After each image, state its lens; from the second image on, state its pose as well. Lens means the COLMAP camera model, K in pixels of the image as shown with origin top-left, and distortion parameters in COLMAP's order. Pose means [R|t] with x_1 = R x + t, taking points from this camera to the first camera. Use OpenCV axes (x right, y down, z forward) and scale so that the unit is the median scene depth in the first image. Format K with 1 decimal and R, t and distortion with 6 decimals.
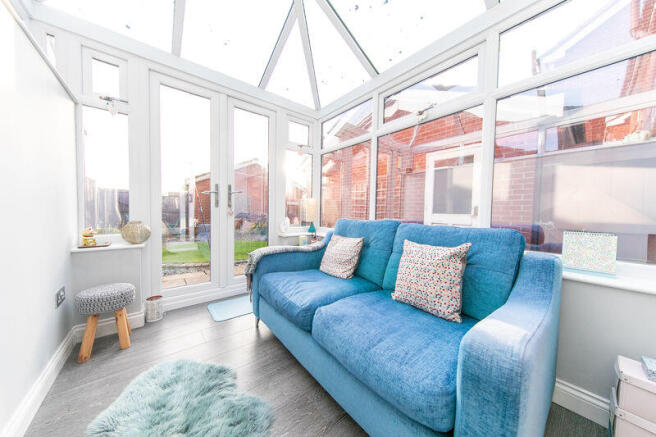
lens RADIAL K [[208.5, 0, 327.6], [0, 208.5, 215.9], [0, 0, 1]] dist [0.000821, 0.000011]
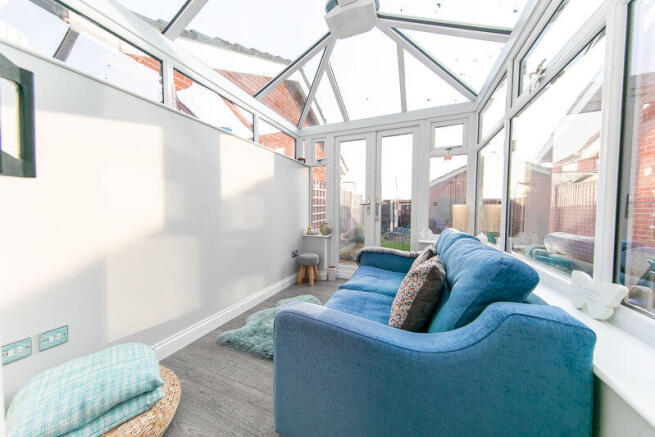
lens RADIAL K [[208.2, 0, 327.1], [0, 208.2, 215.9], [0, 0, 1]] dist [0.000821, 0.000011]
pose [[0.480998, 0.010523, -0.876658, 0.619353], [-0.019855, 0.999802, 0.001108, -0.034200], [0.876497, 0.016873, 0.481112, 0.104433]]
